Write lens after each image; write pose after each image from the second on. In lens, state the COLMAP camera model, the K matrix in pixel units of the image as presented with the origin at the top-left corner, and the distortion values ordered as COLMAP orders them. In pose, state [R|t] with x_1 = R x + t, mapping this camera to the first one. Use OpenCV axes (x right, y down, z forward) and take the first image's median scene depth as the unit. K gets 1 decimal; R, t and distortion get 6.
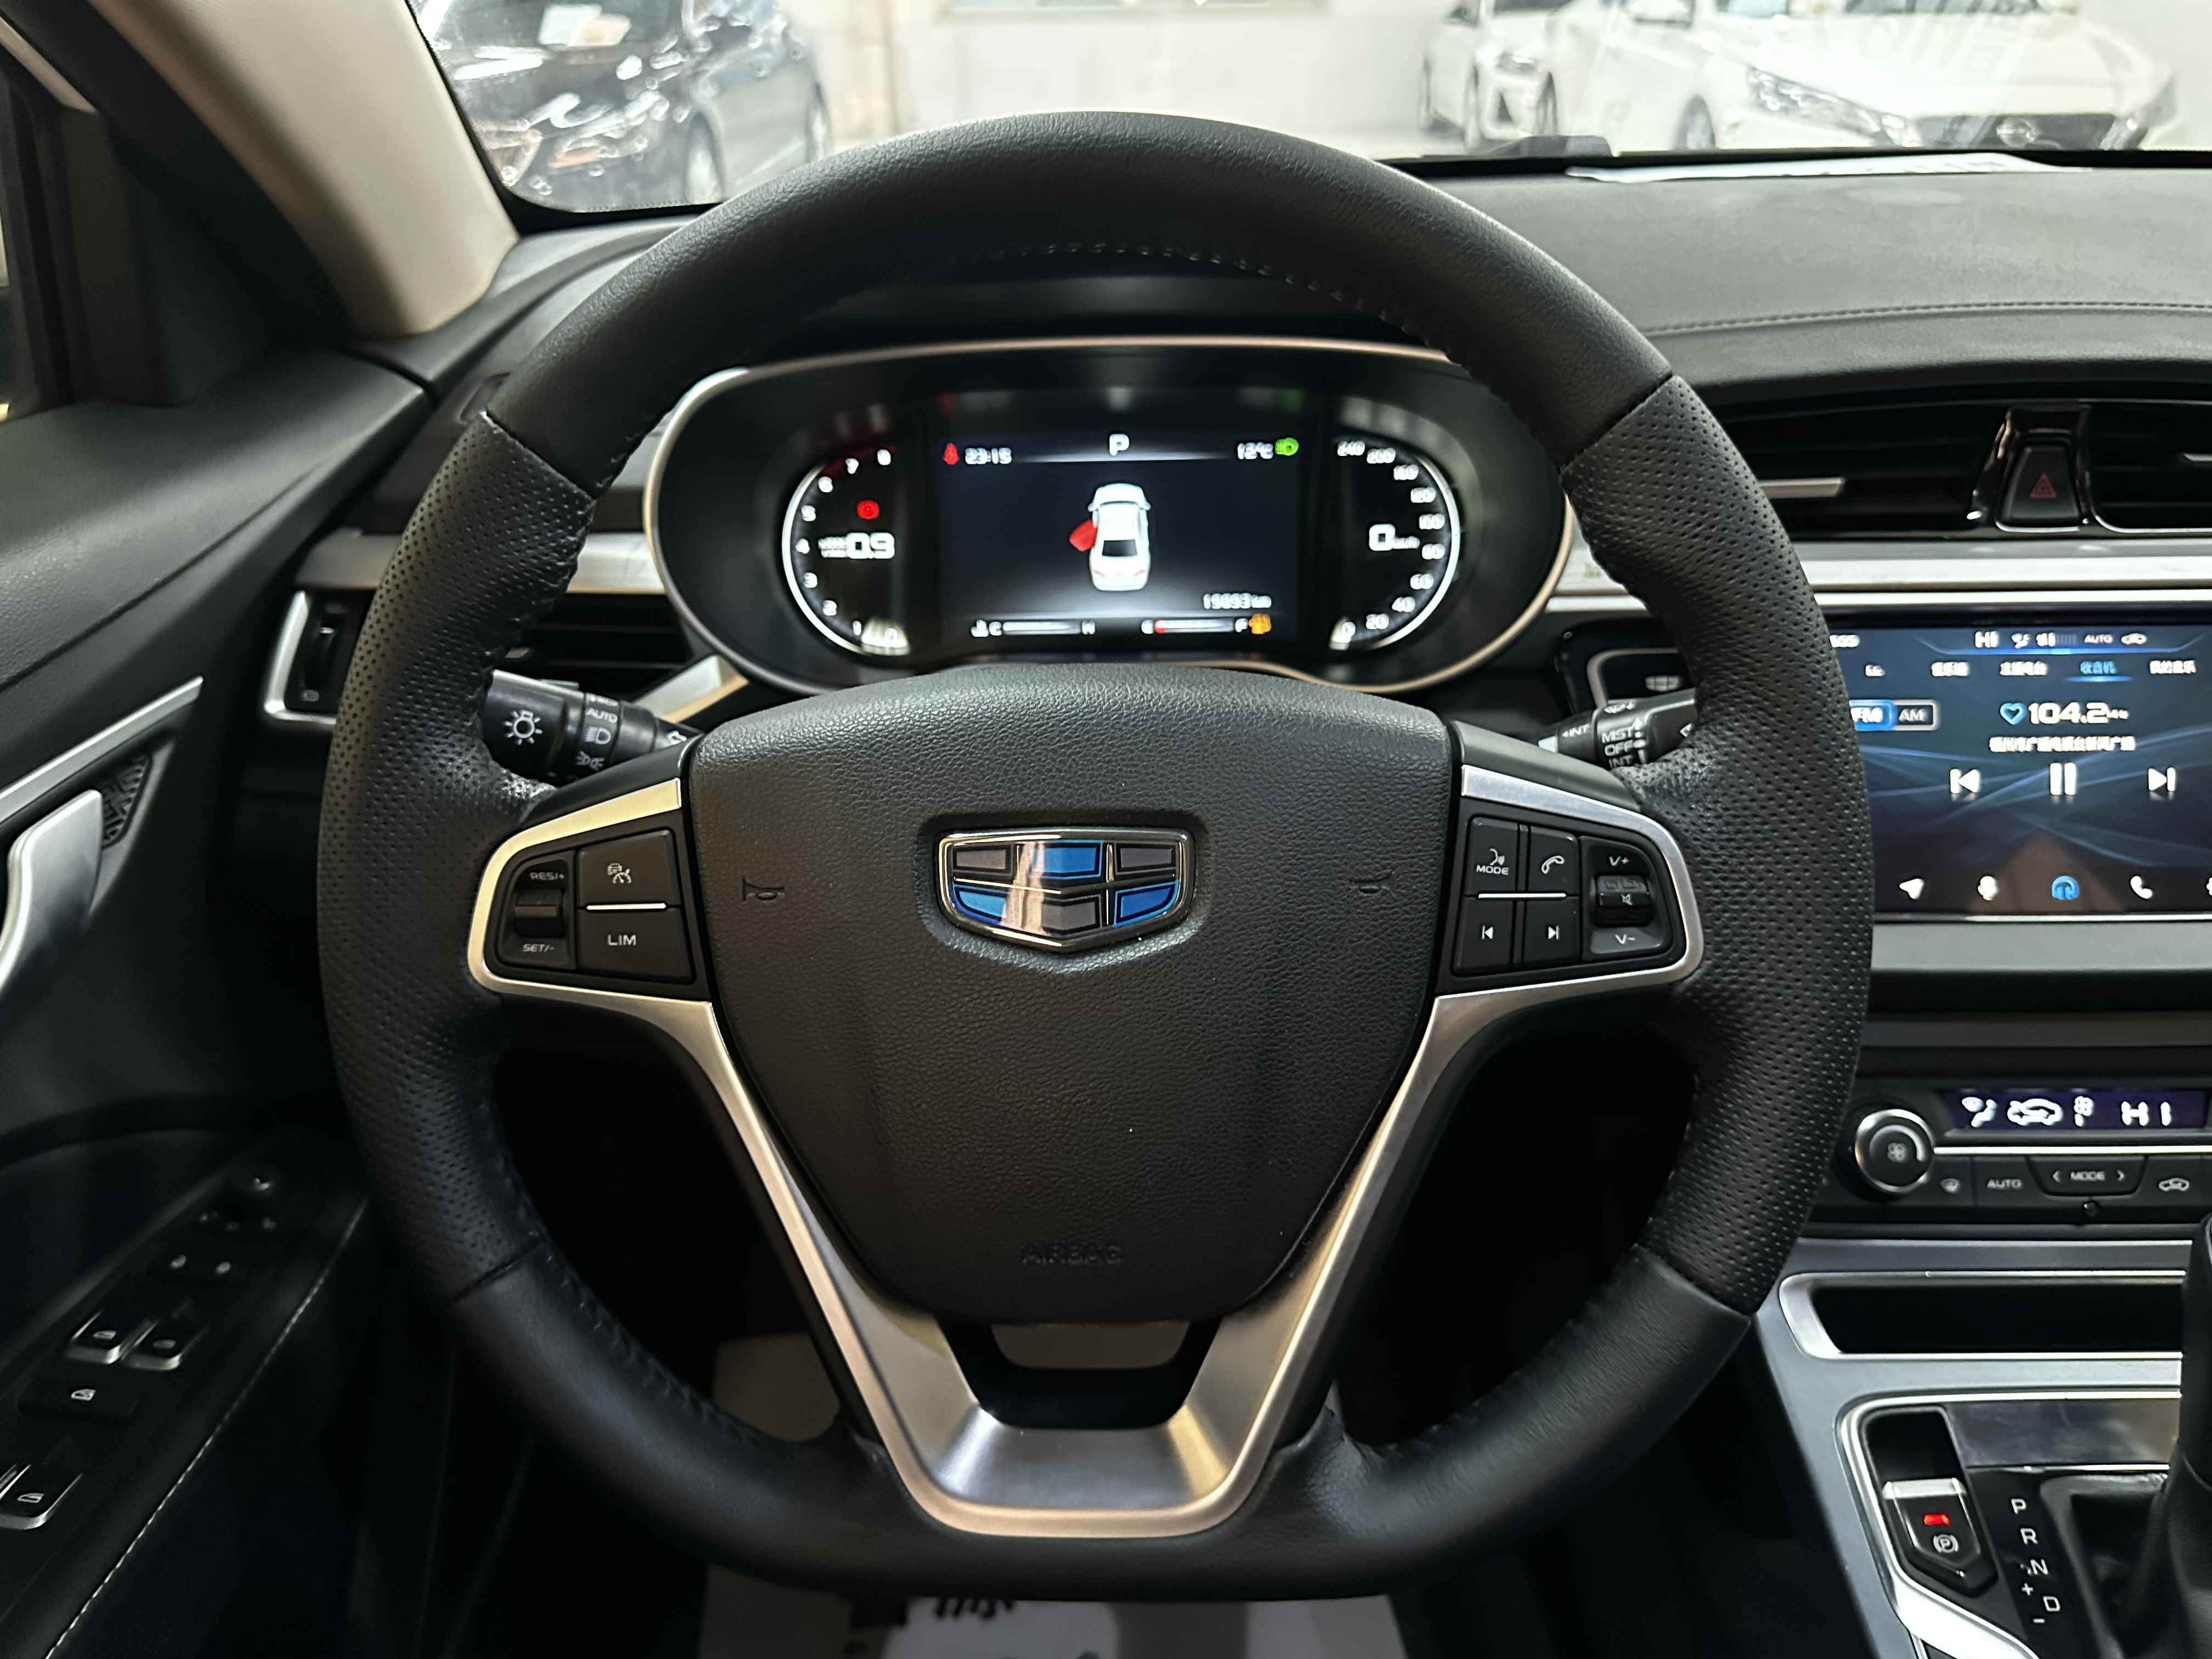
lens RADIAL K [[1552.2, 0, 1073.5], [0, 1552.2, 827.9], [0, 0, 1]] dist [0.042030, -0.056318]
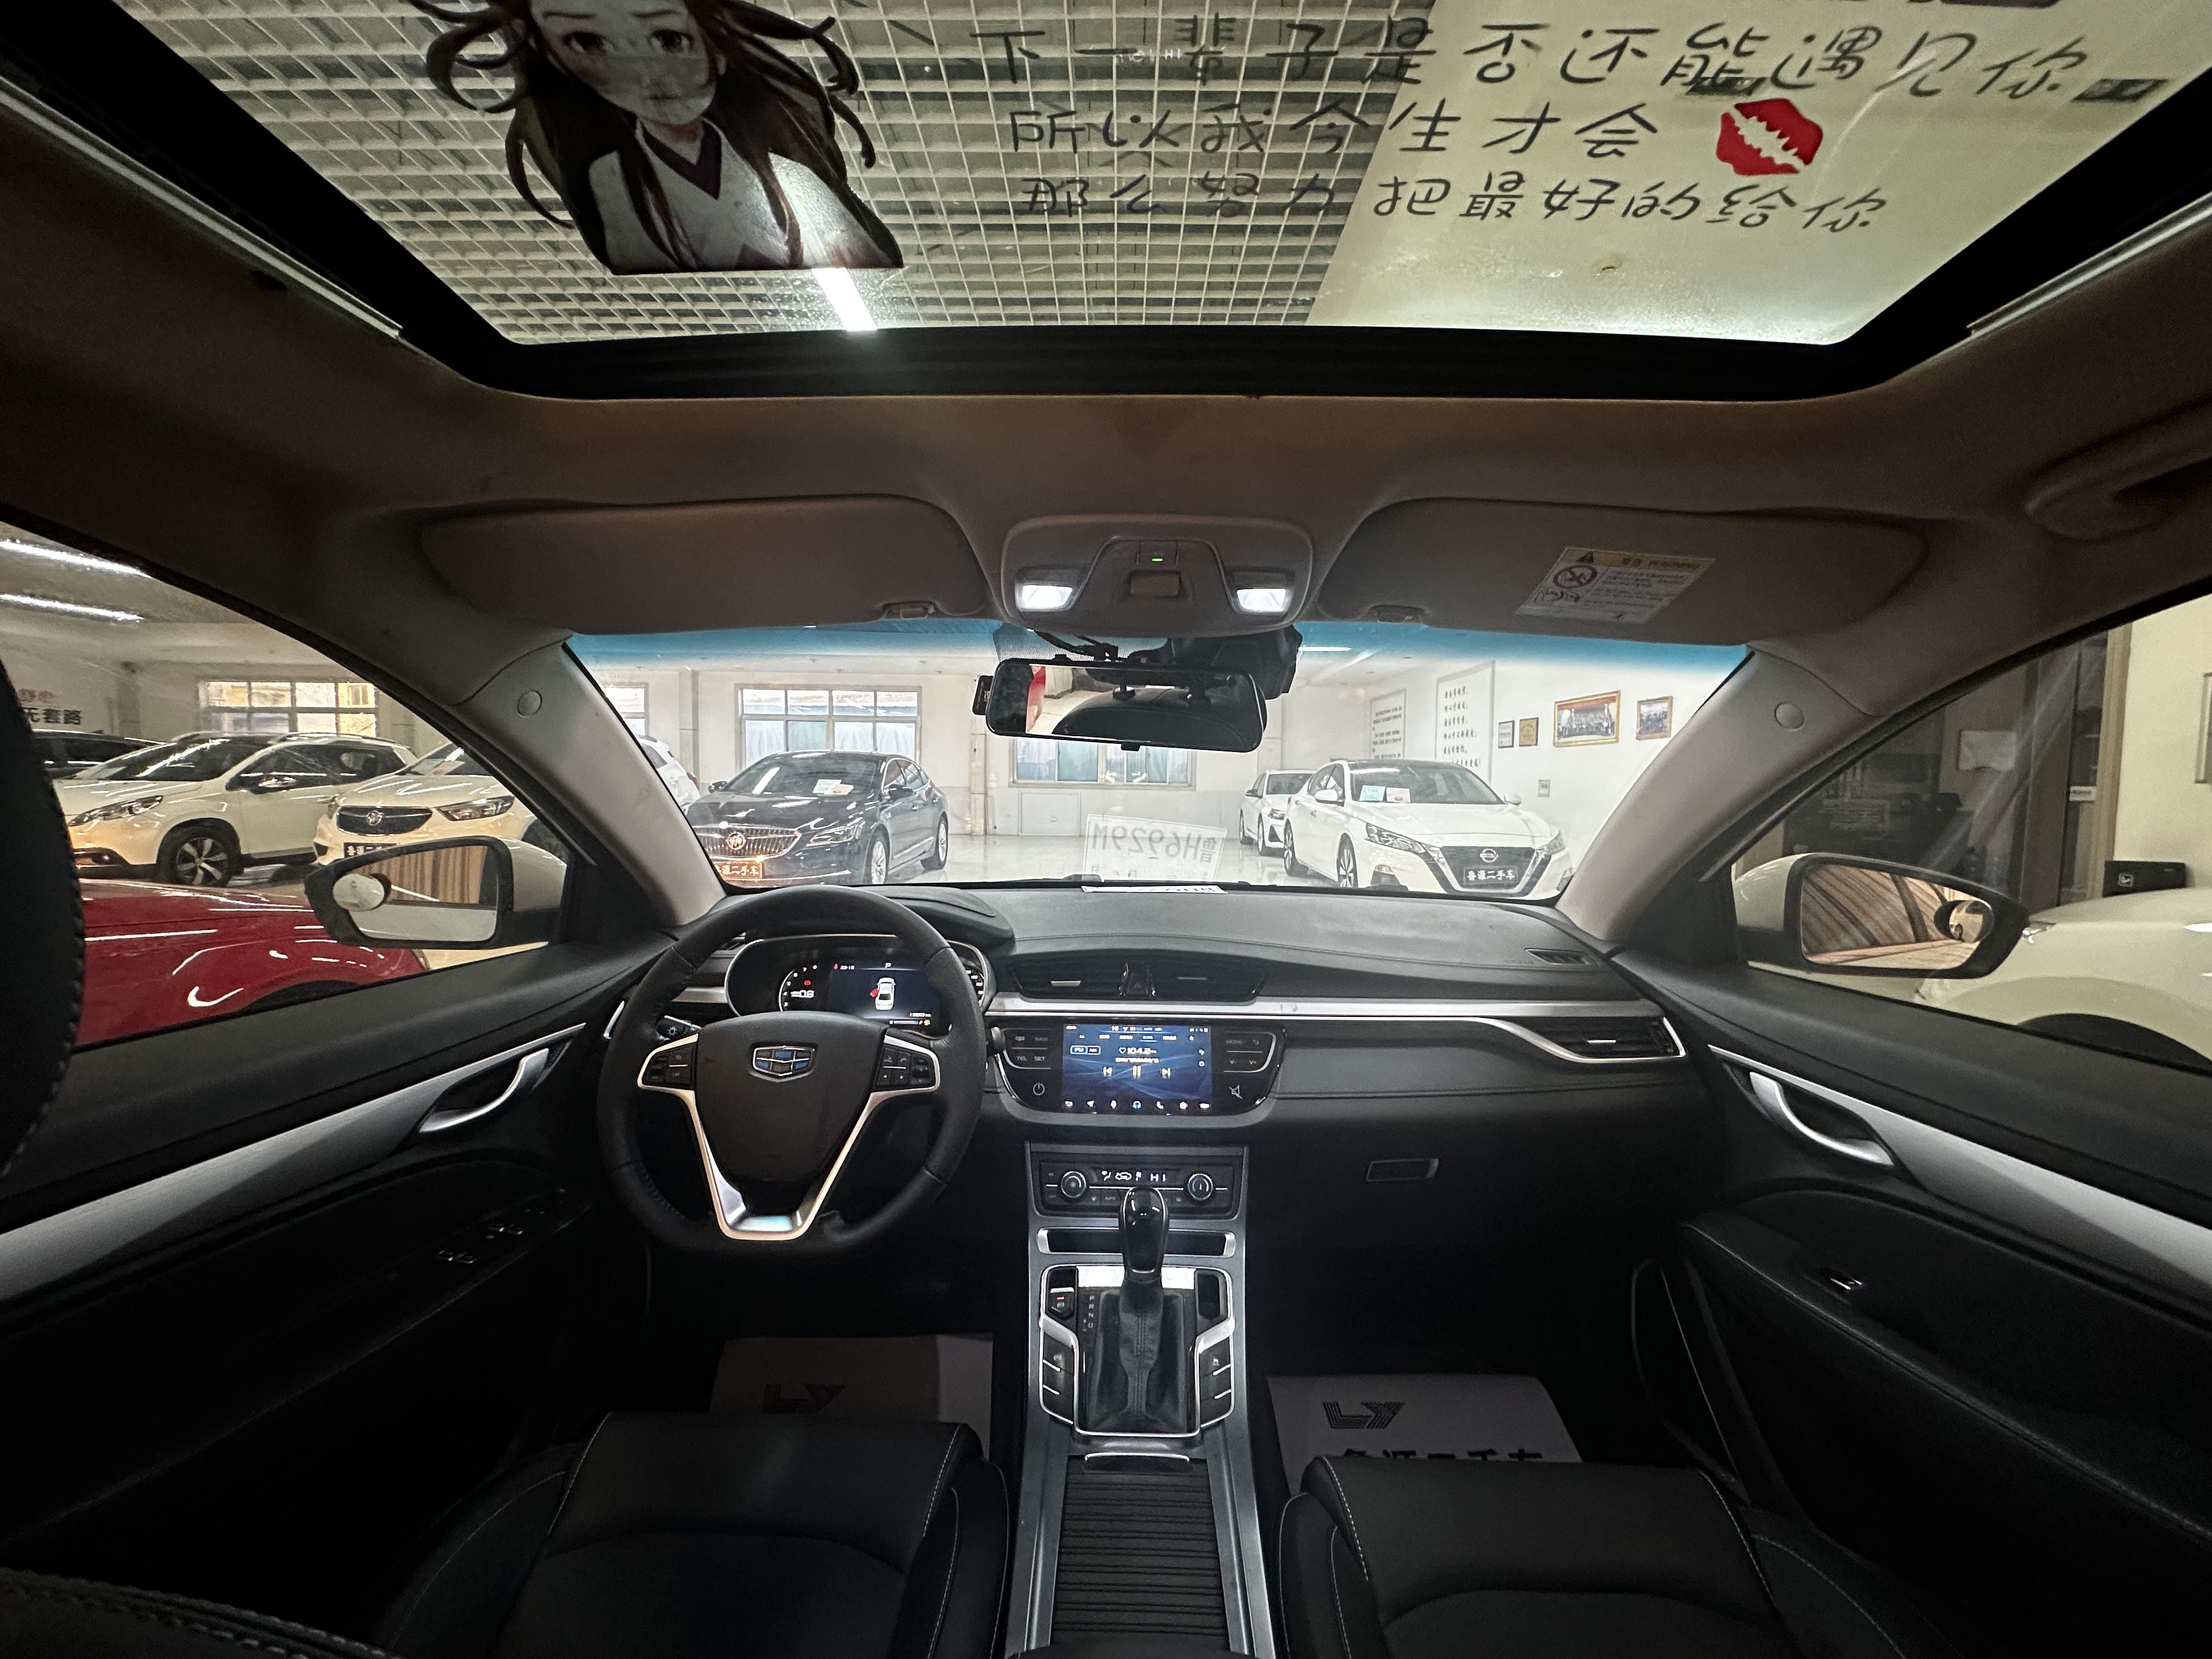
lens RADIAL K [[879.0, 0, 1106.0], [0, 879.0, 829.5], [0, 0, 1]] dist [-0.002447, -0.000122]
pose [[0.999360, 0.034544, 0.009251, 0.478322], [-0.027768, 0.912577, -0.407962, 0.239417], [-0.022535, 0.407444, 0.912952, -0.831785]]
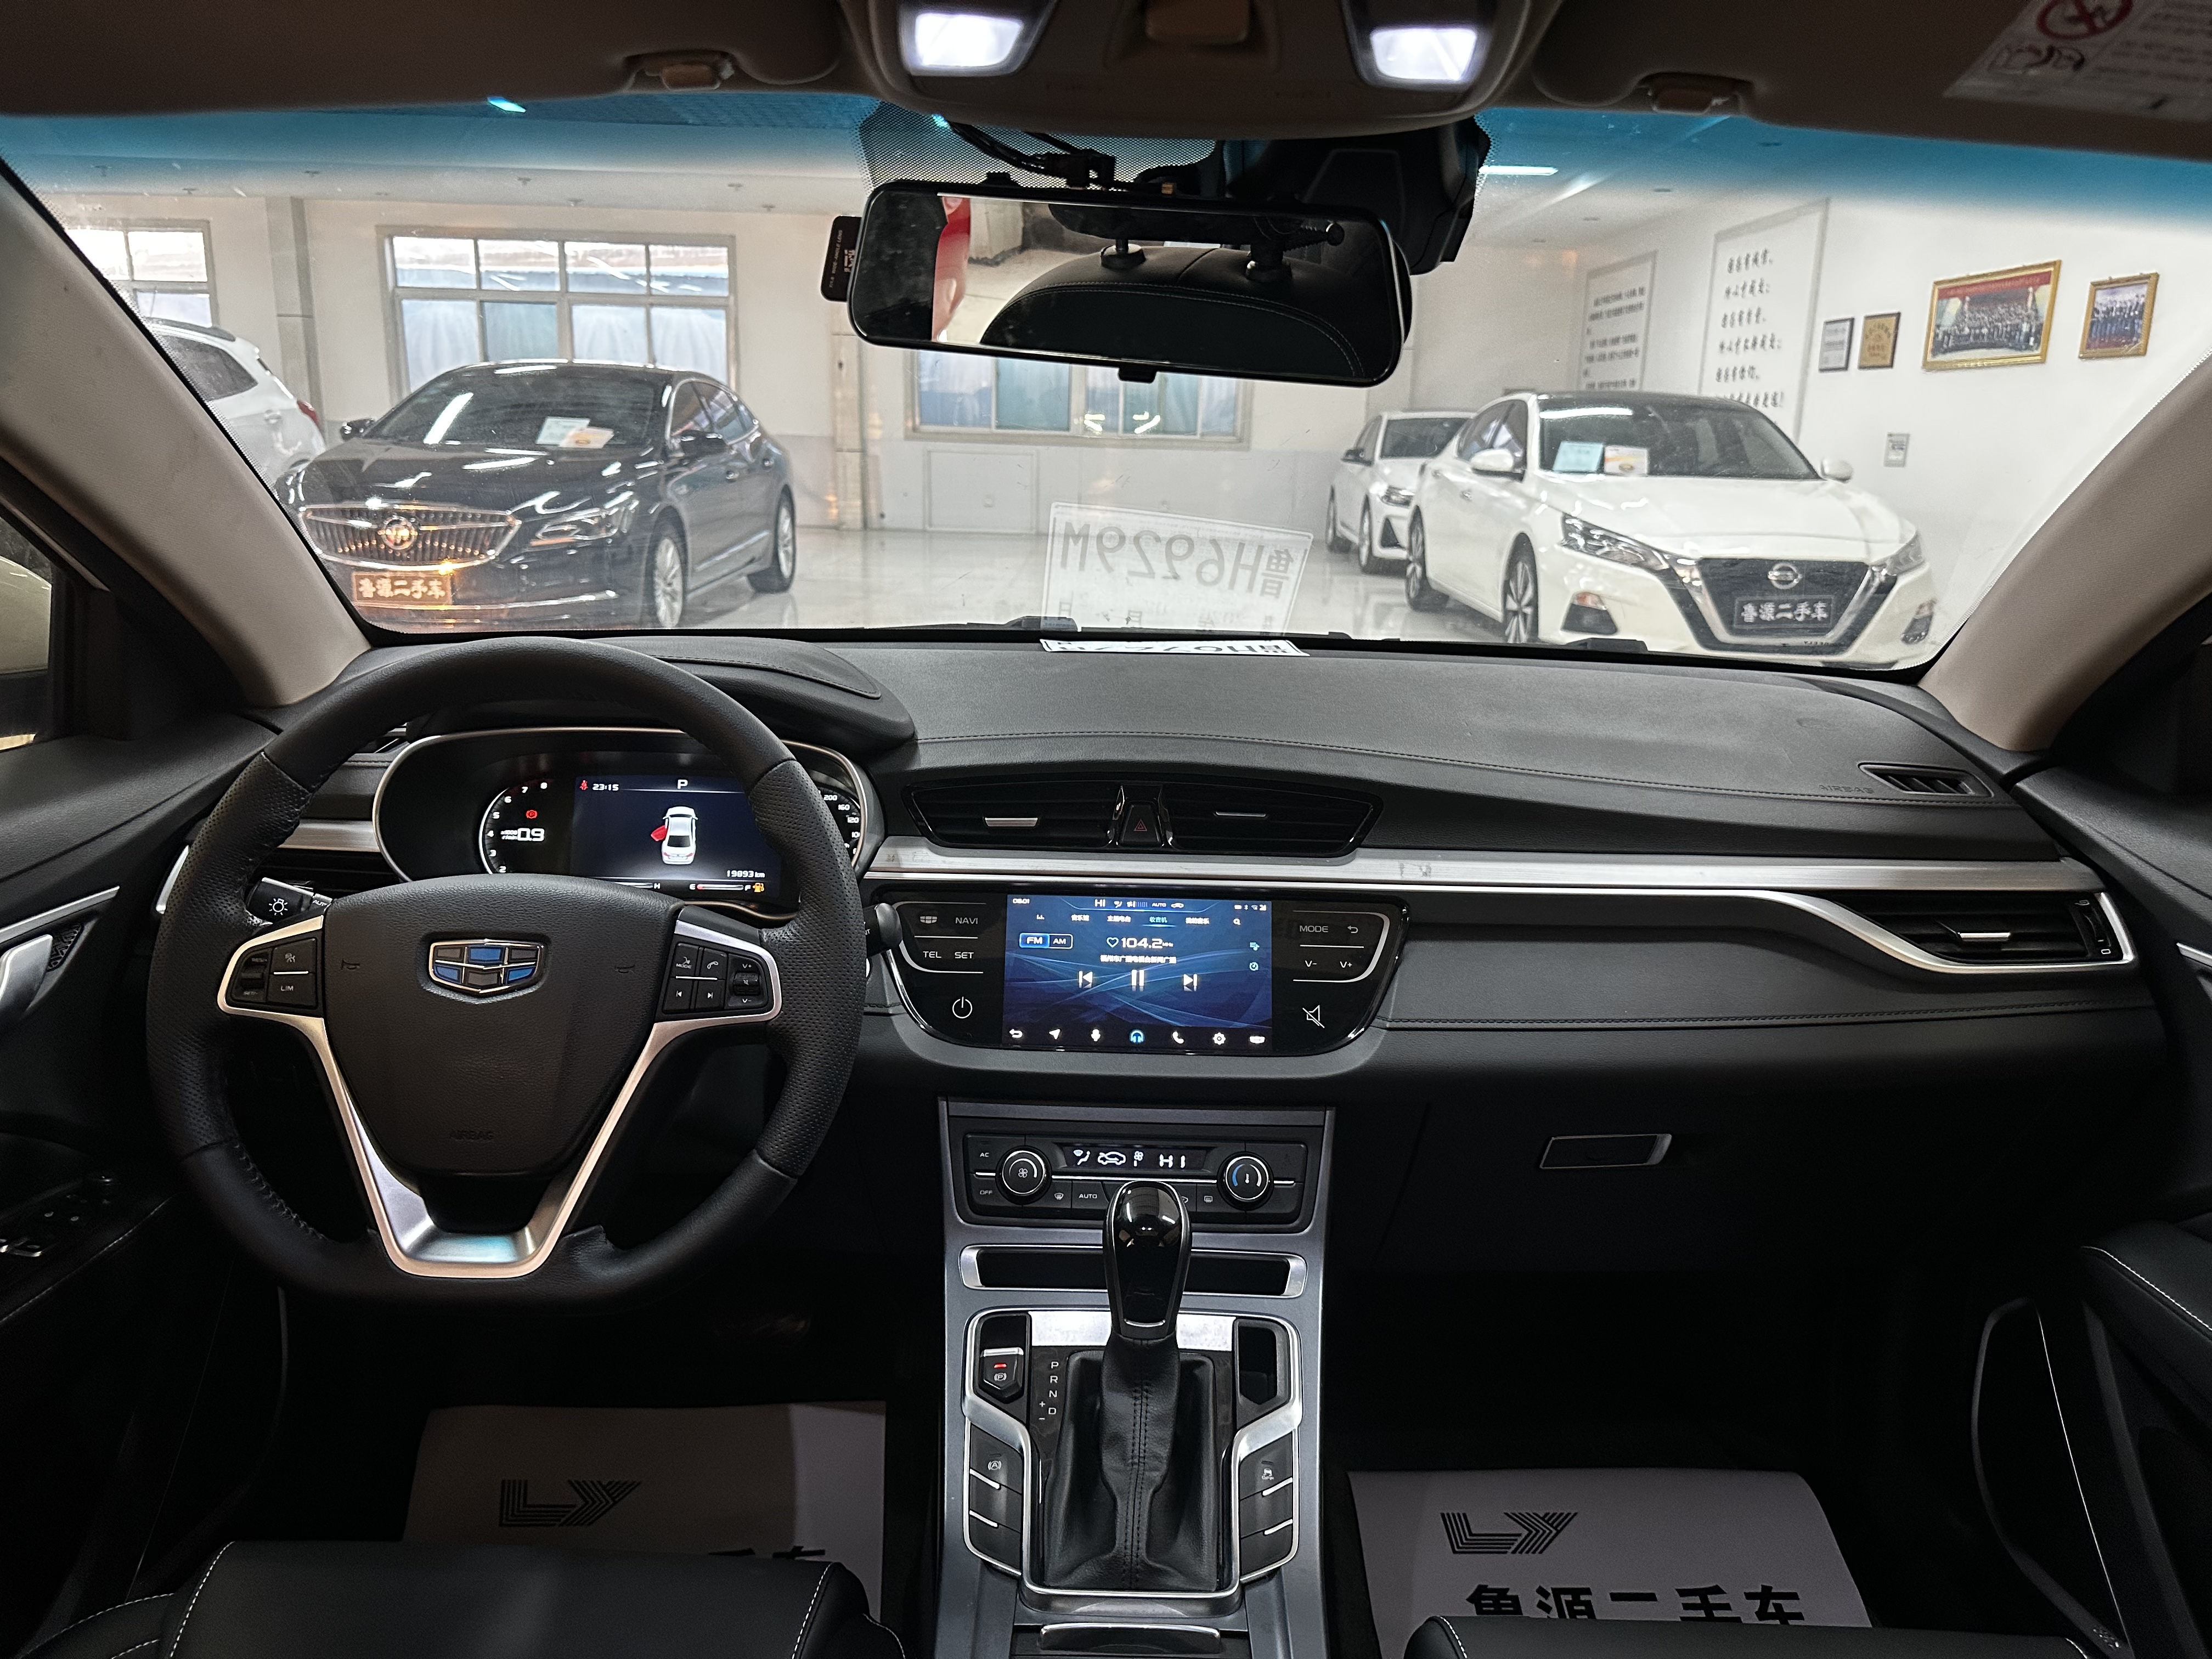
lens RADIAL K [[1556.5, 0, 1102.1], [0, 1556.5, 842.3], [0, 0, 1]] dist [0.075408, -0.099612]
pose [[0.998768, 0.040243, 0.029045, 0.476597], [-0.033057, 0.975948, -0.215483, 0.191078], [-0.037018, 0.214258, 0.976075, -0.760607]]
